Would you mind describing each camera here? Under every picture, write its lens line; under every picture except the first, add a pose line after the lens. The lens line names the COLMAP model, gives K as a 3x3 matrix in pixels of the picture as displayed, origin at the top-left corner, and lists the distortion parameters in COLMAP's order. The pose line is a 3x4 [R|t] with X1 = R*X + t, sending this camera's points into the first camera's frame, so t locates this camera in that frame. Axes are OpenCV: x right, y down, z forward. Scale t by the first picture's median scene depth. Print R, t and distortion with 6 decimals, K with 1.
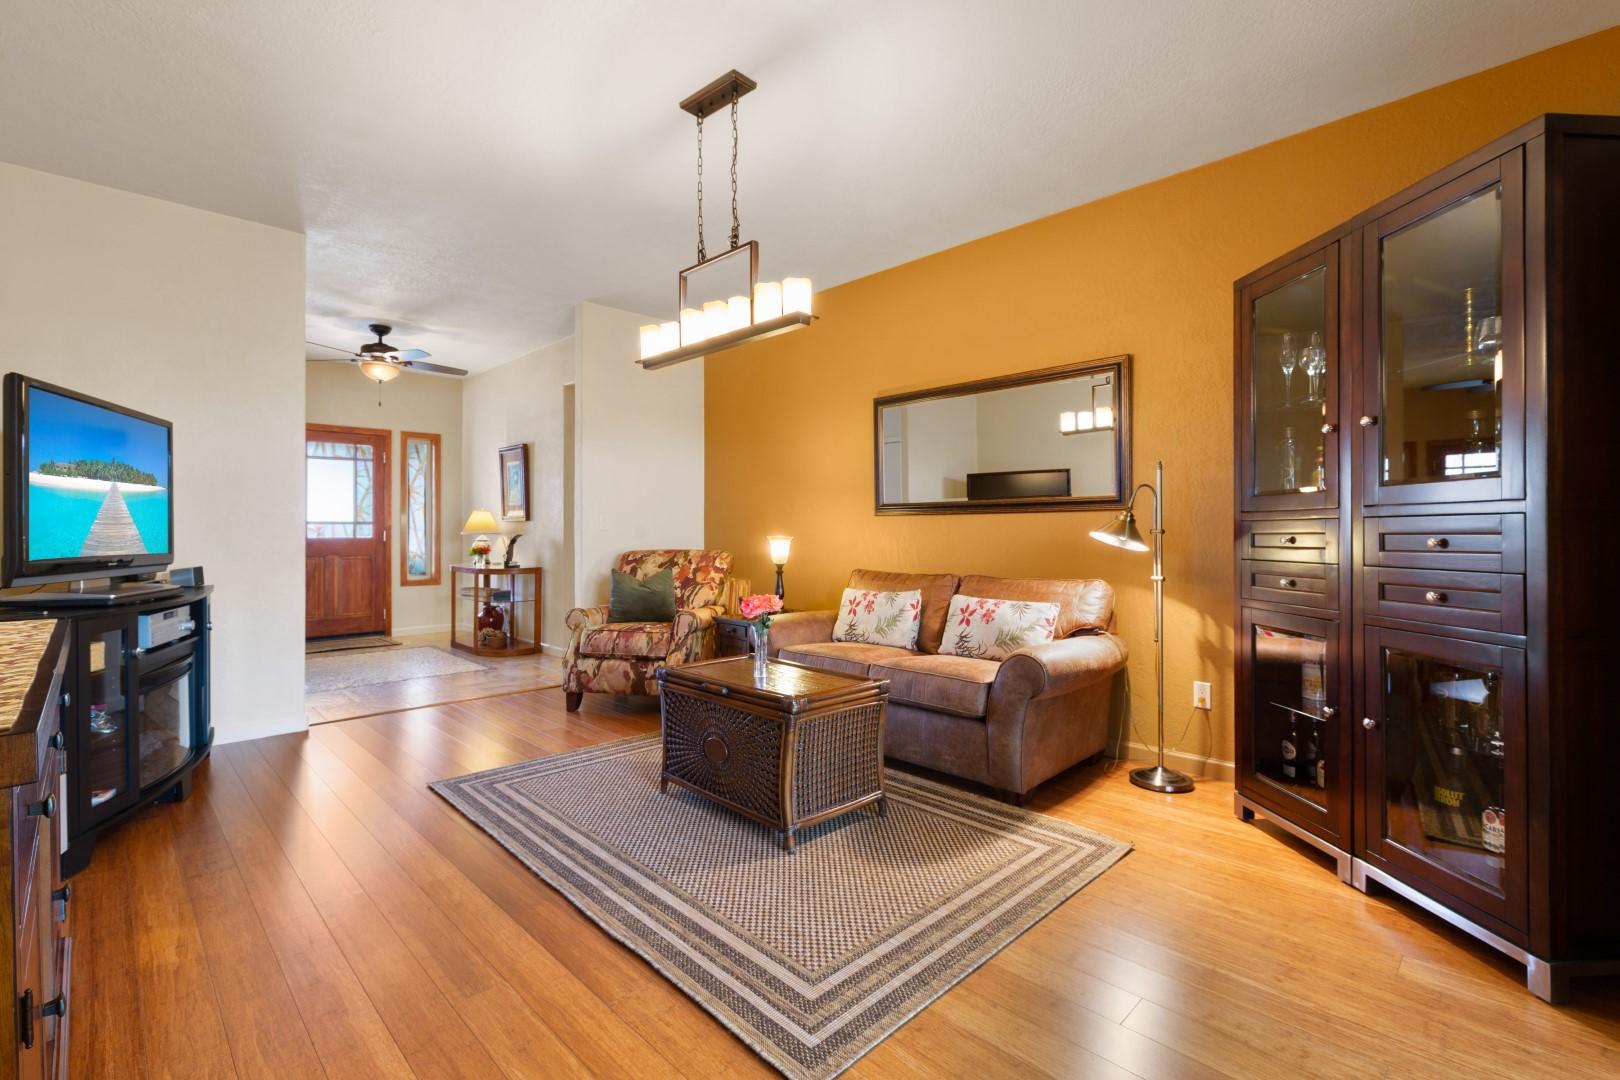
lens RADIAL K [[726.2, 0, 822.7], [0, 726.2, 528.2], [0, 0, 1]] dist [0.000219, -0.000289]
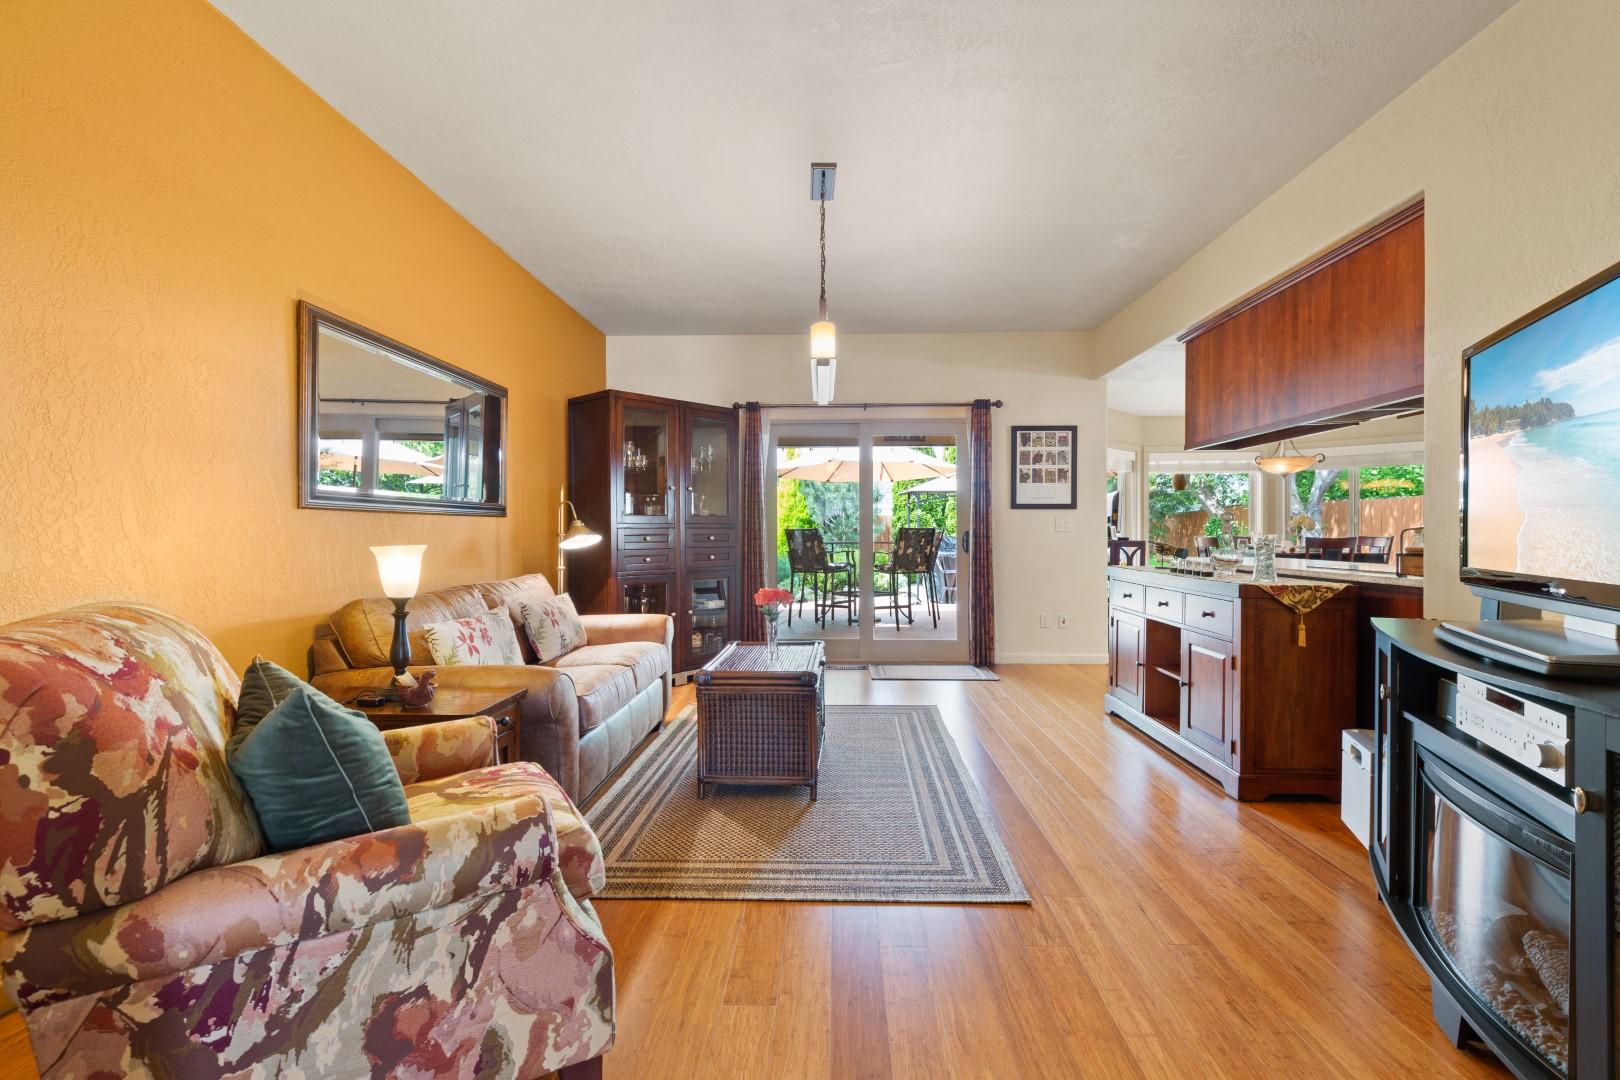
lens RADIAL K [[726.2, 0, 802.8], [0, 726.2, 546.1], [0, 0, 1]] dist [0.000219, -0.000289]
pose [[-0.670170, -0.010074, 0.742139, -0.987497], [-0.003403, 0.999939, 0.010500, 0.010337], [-0.742200, 0.004511, -0.670164, 1.764310]]
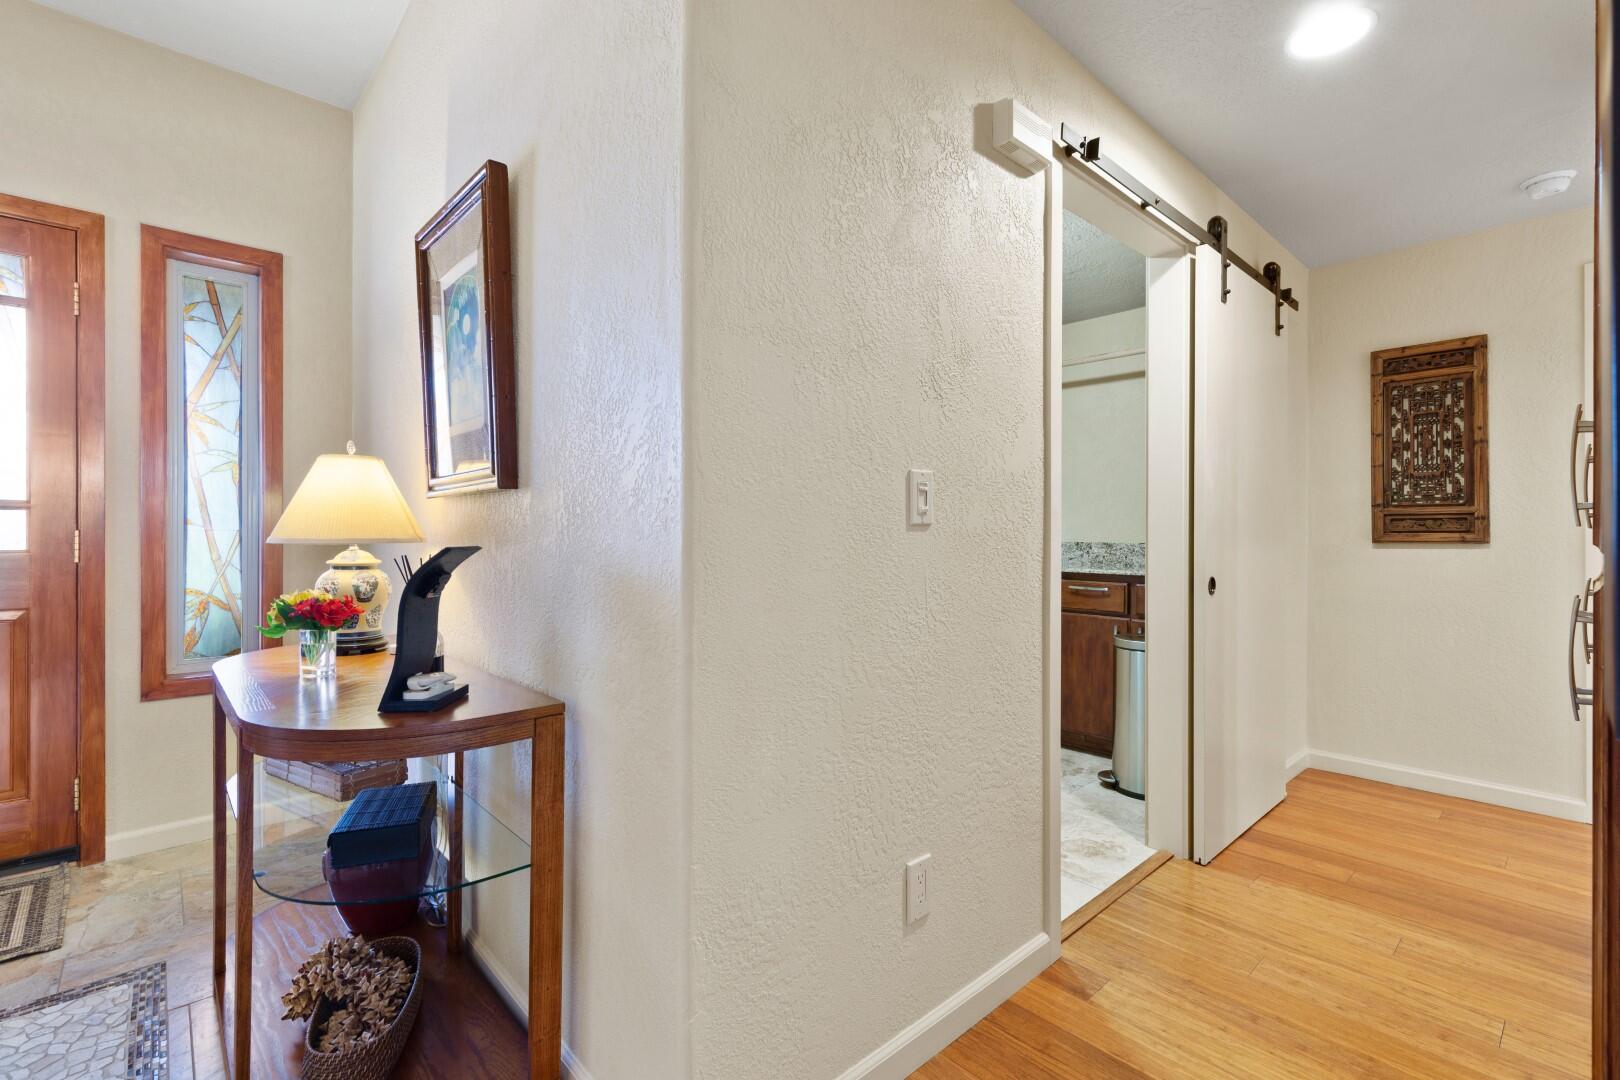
lens RADIAL K [[726.2, 0, 801.6], [0, 726.2, 533.6], [0, 0, 1]] dist [0.000219, -0.000289]
pose [[0.998627, 0.003943, -0.052228, -0.269936], [-0.003210, 0.999895, 0.014109, -0.000220], [0.052278, -0.013922, 0.998536, 0.698148]]
